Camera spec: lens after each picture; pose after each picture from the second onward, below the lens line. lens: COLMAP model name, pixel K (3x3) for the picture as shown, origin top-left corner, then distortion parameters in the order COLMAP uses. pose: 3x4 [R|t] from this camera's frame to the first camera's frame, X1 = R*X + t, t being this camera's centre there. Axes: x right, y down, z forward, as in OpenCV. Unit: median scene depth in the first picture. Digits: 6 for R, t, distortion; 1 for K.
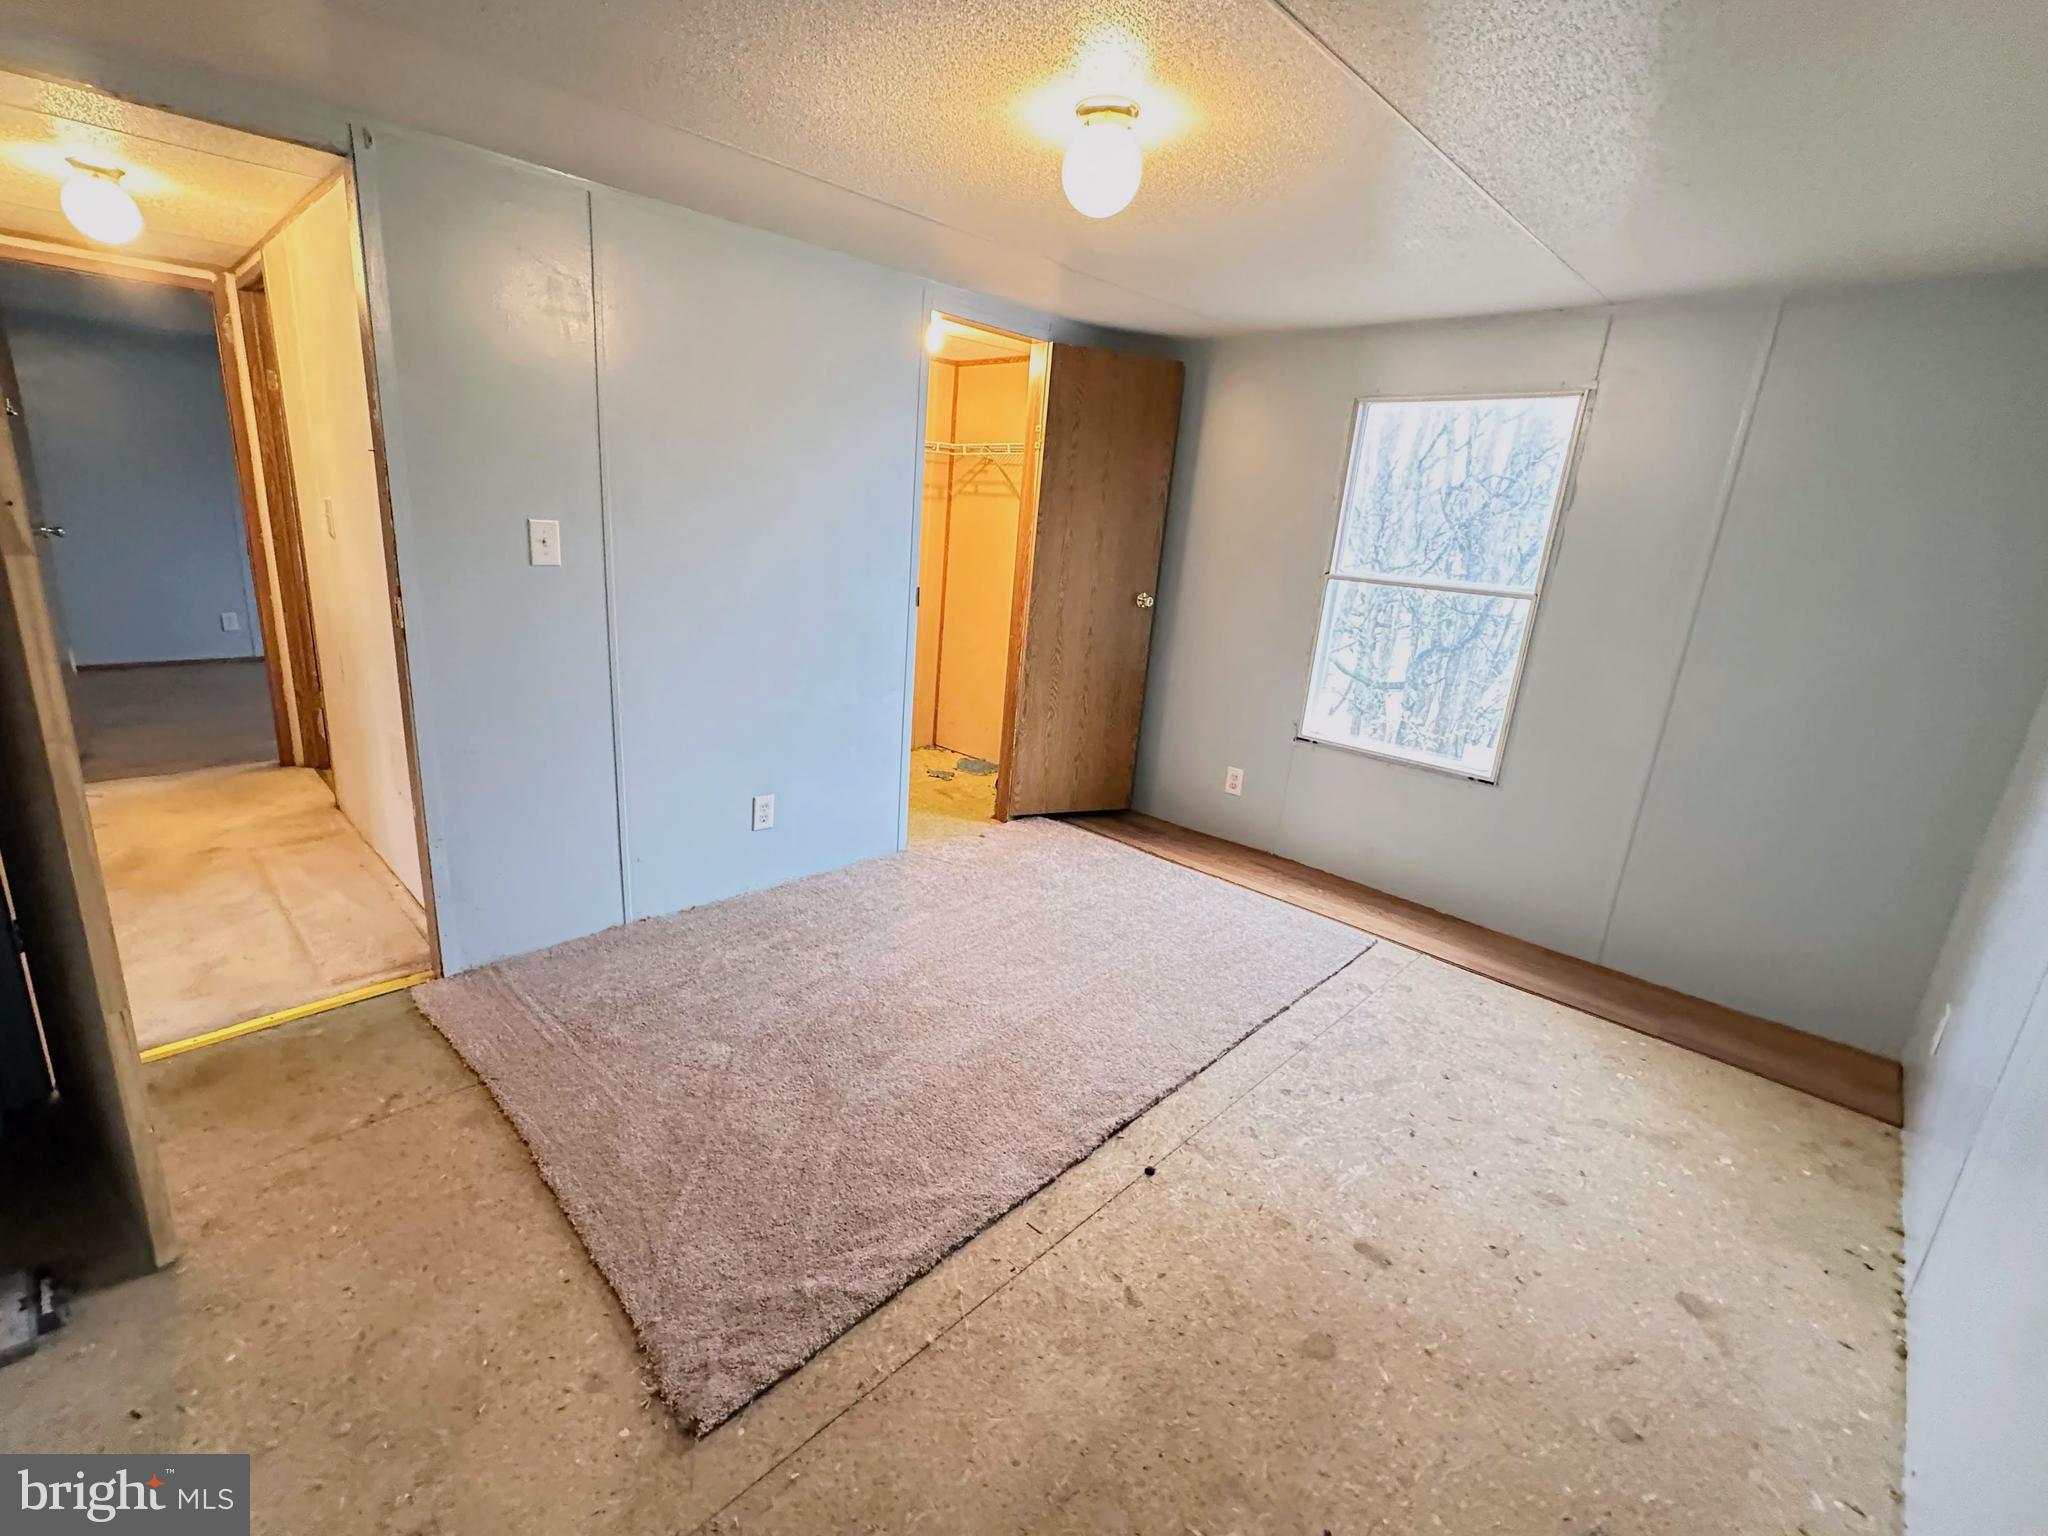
lens RADIAL K [[821.0, 0, 1024.0], [0, 821.0, 768.0], [0, 0, 1]] dist [-0.001750, -0.000032]
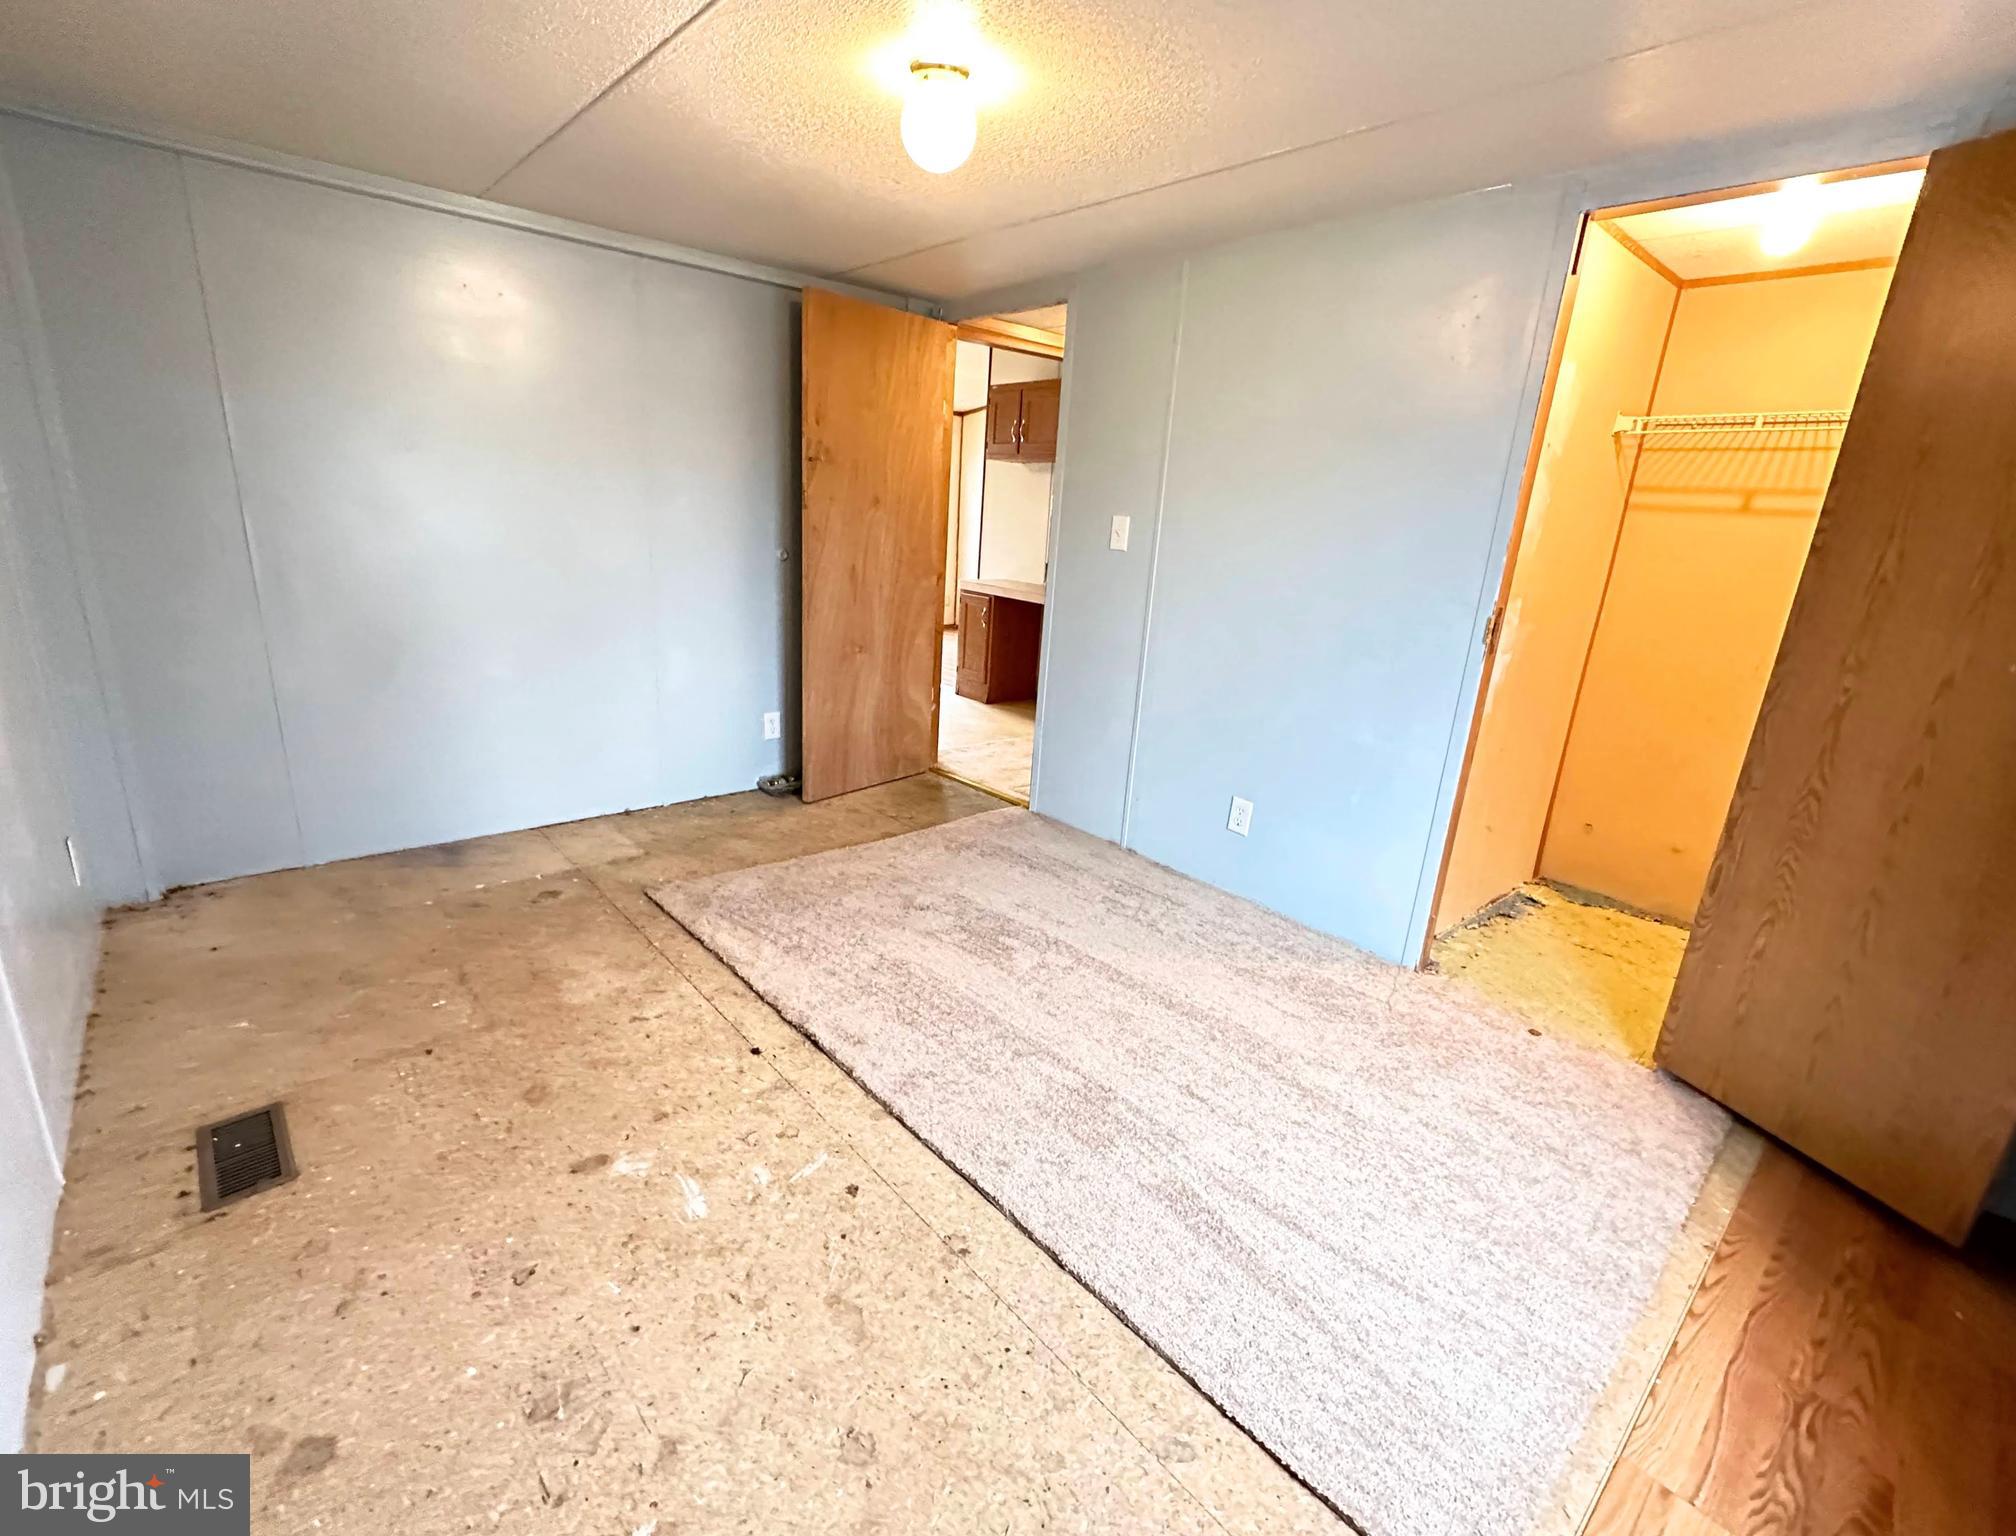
lens RADIAL K [[895.8, 0, 1008.0], [0, 895.8, 768.0], [0, 0, 1]] dist [-0.000905, -0.000228]
pose [[-0.033531, 0.216267, -0.975758, 1.240495], [-0.354404, 0.910291, 0.213936, -0.220842], [0.934491, 0.352986, 0.046123, 1.150820]]
